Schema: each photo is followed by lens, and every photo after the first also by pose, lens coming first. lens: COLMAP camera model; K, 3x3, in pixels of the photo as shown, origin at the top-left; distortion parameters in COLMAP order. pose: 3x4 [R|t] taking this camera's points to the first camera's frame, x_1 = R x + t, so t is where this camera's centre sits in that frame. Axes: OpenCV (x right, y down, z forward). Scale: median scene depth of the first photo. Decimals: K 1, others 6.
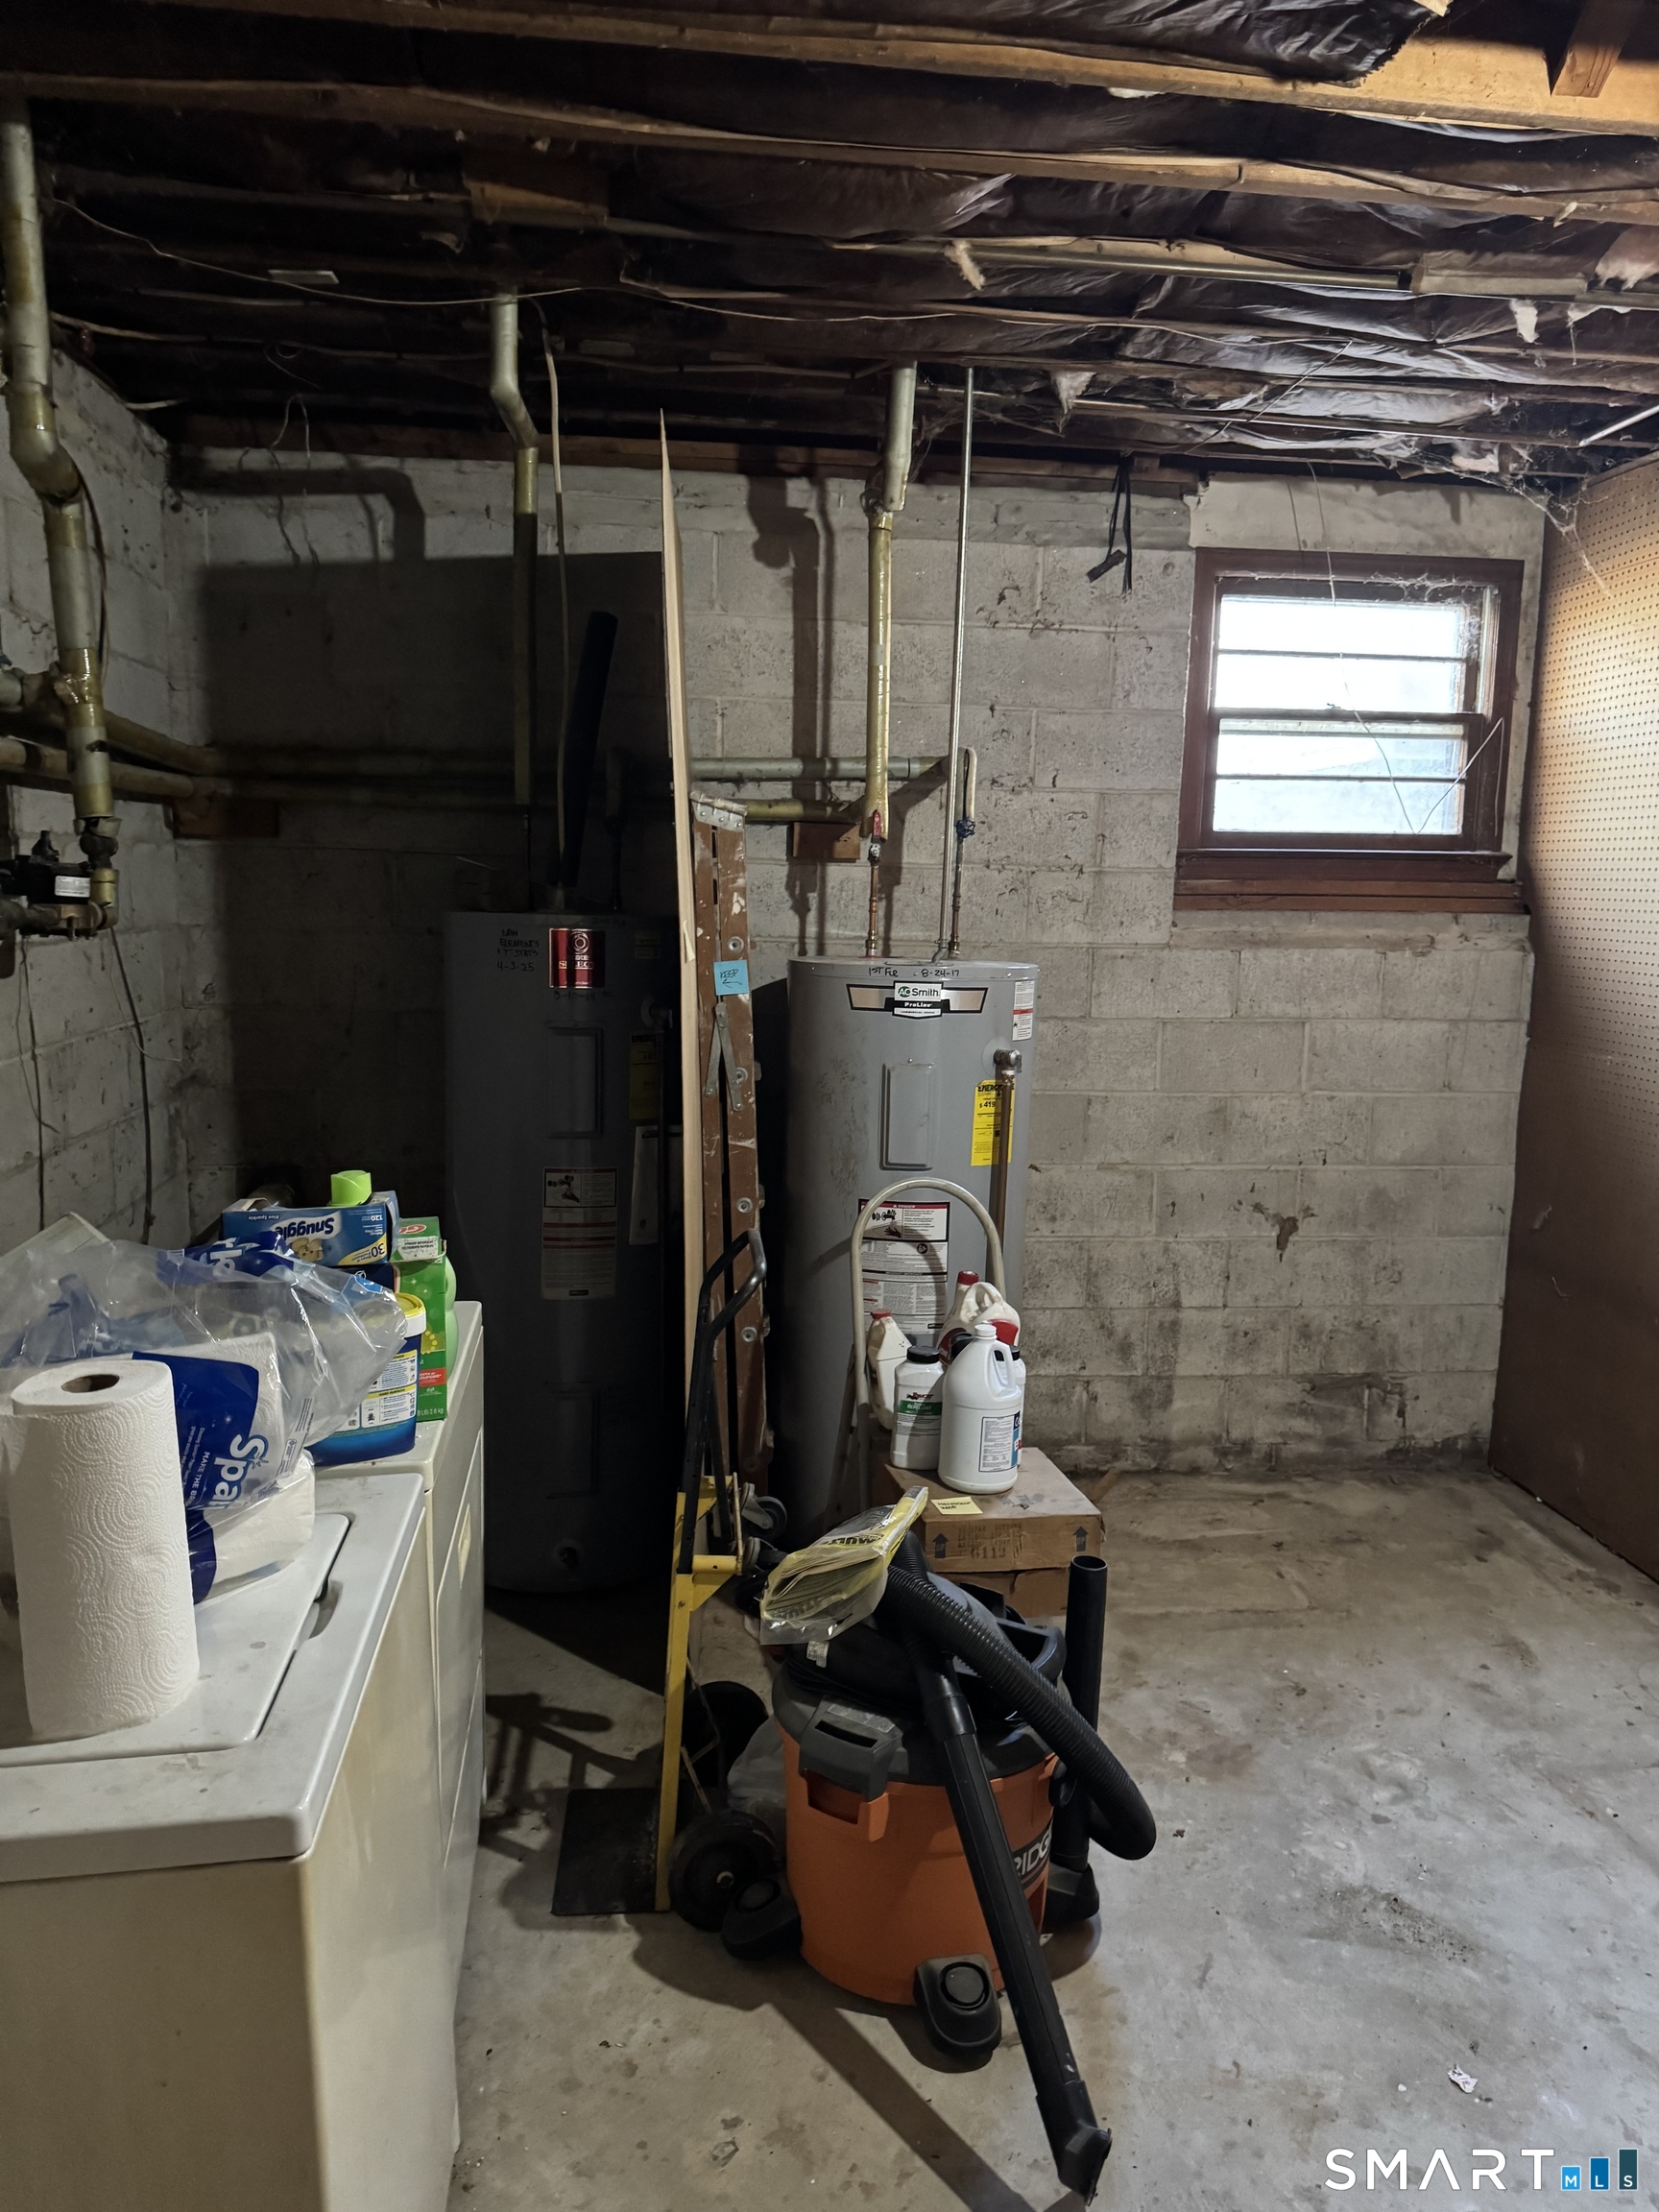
lens RADIAL K [[1565.1, 0, 847.0], [0, 1565.1, 1111.5], [0, 0, 1]] dist [0.054877, -0.073206]
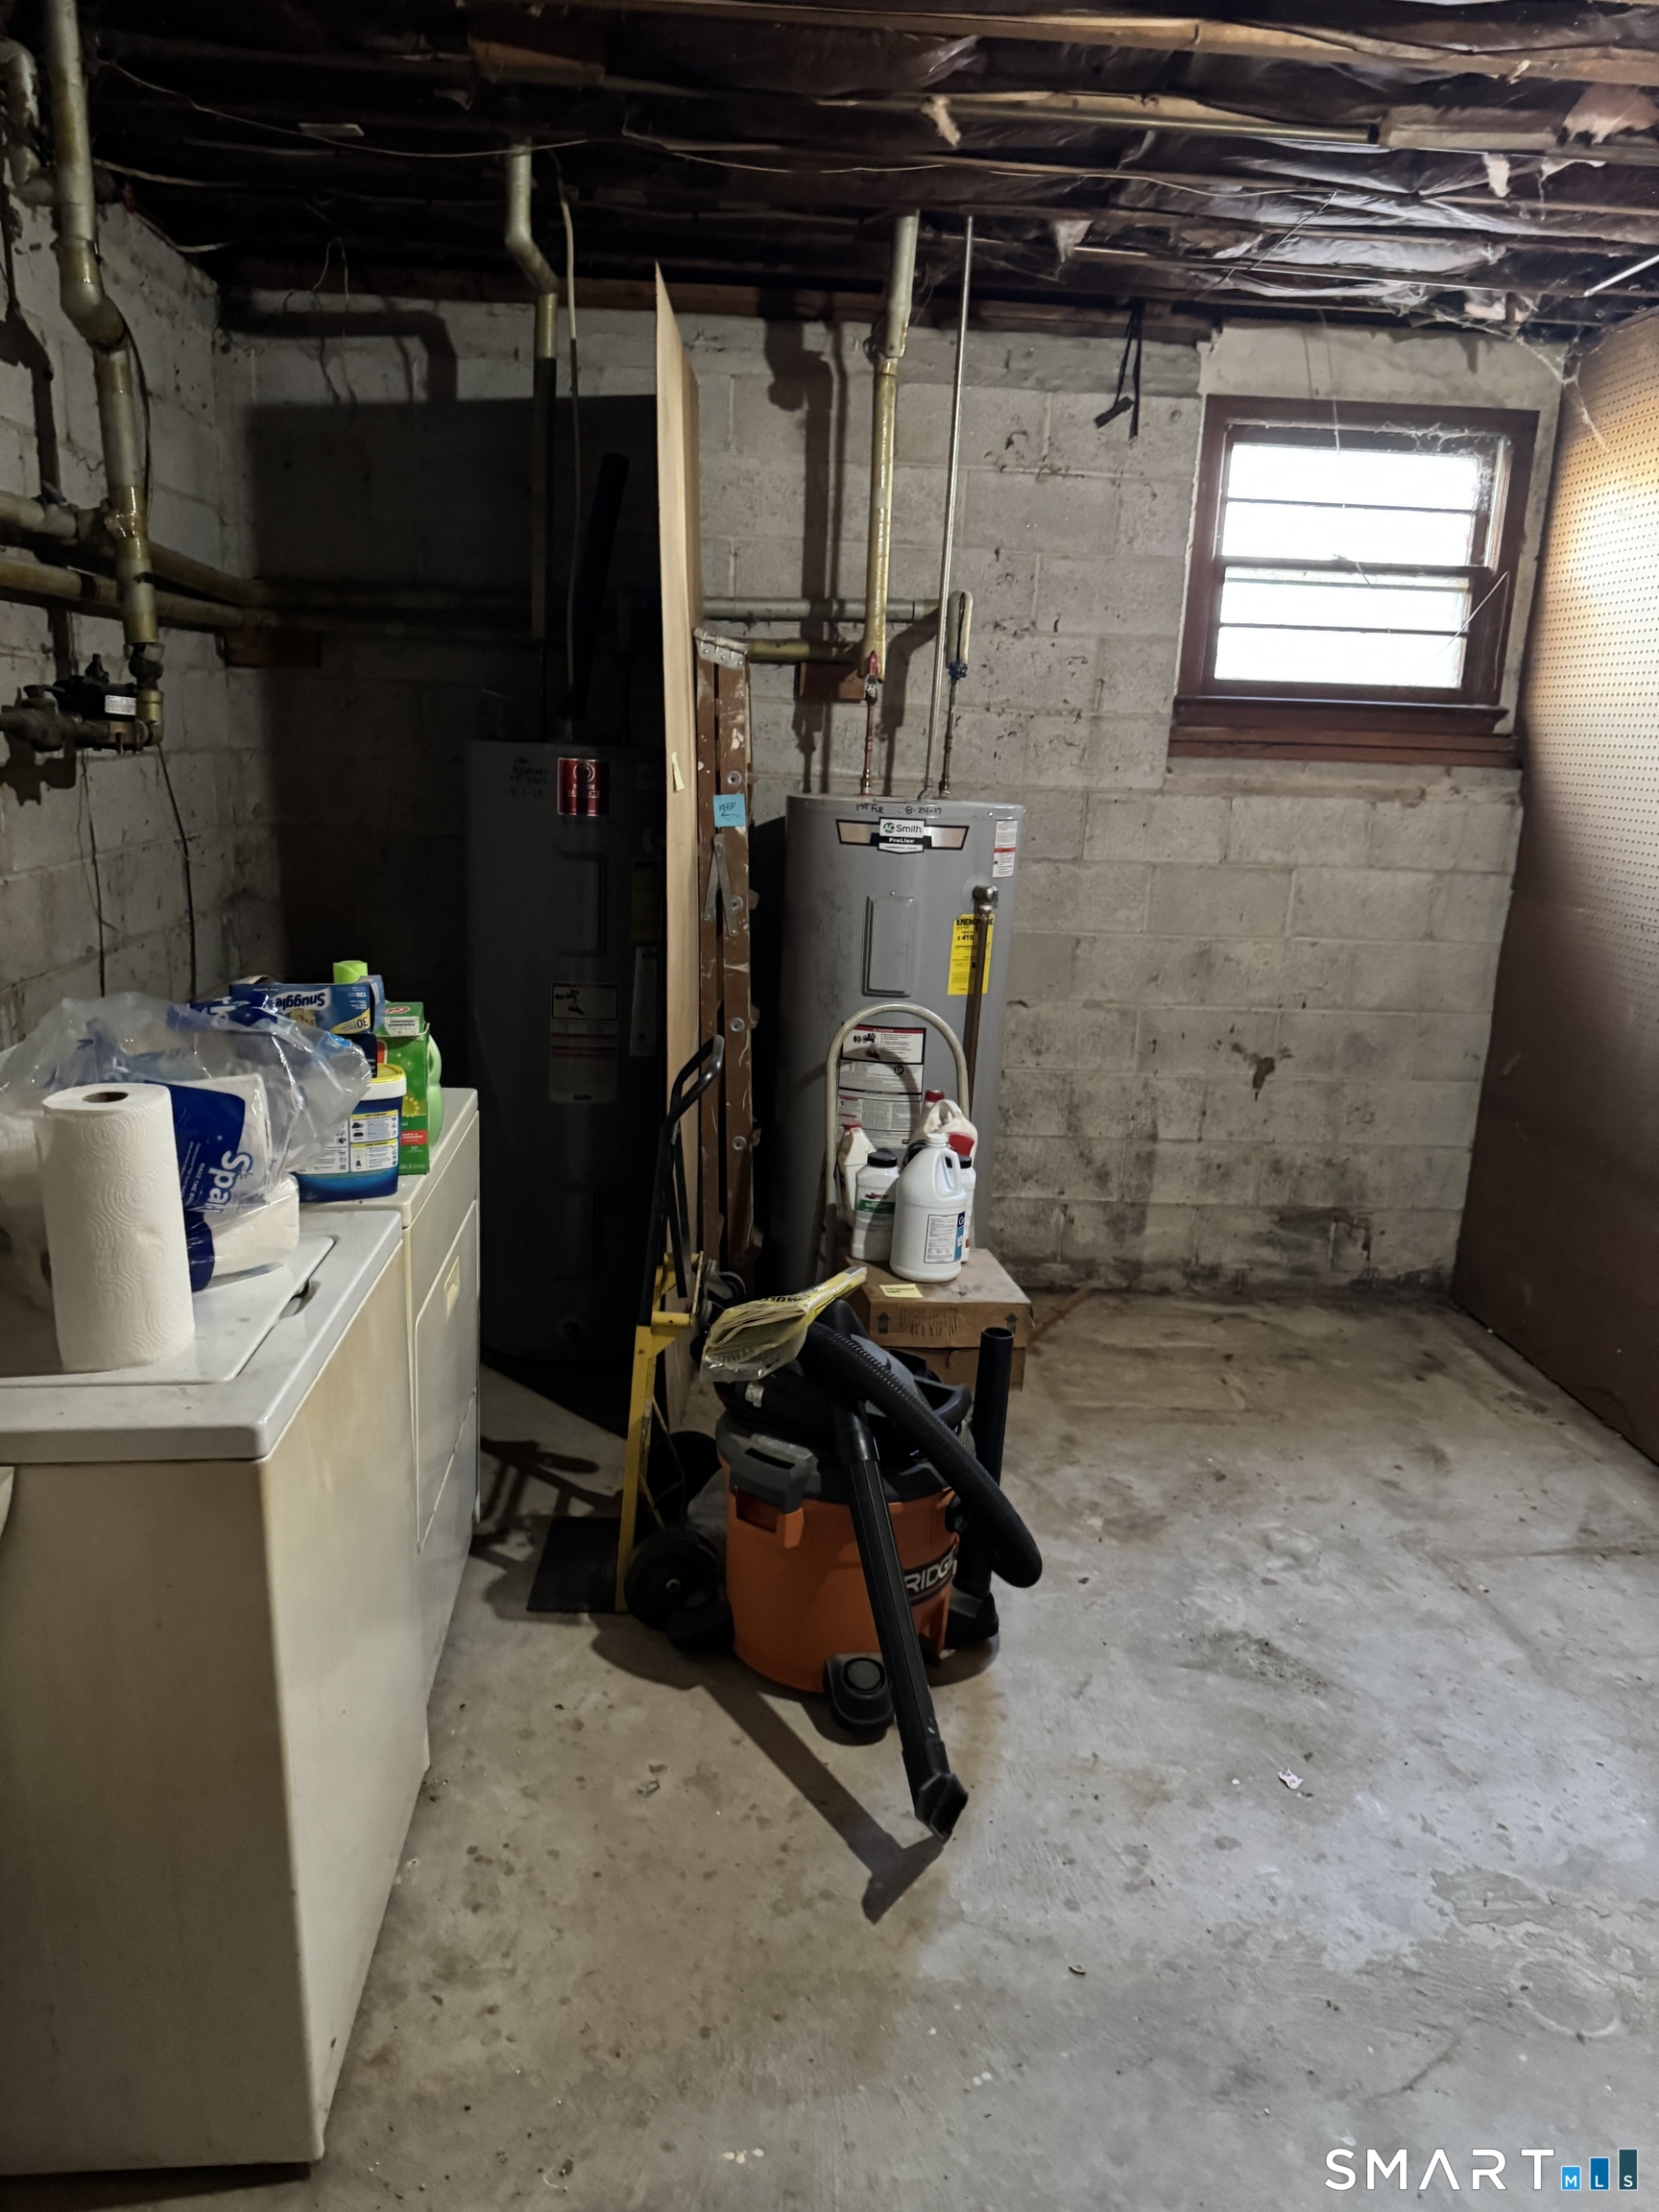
lens RADIAL K [[1565.1, 0, 822.3], [0, 1565.1, 1102.8], [0, 0, 1]] dist [0.054877, -0.073206]
pose [[0.997522, 0.035936, -0.060488, 0.066034], [-0.030627, 0.995779, 0.086520, 0.020608], [0.063342, -0.084453, 0.994412, -0.083633]]
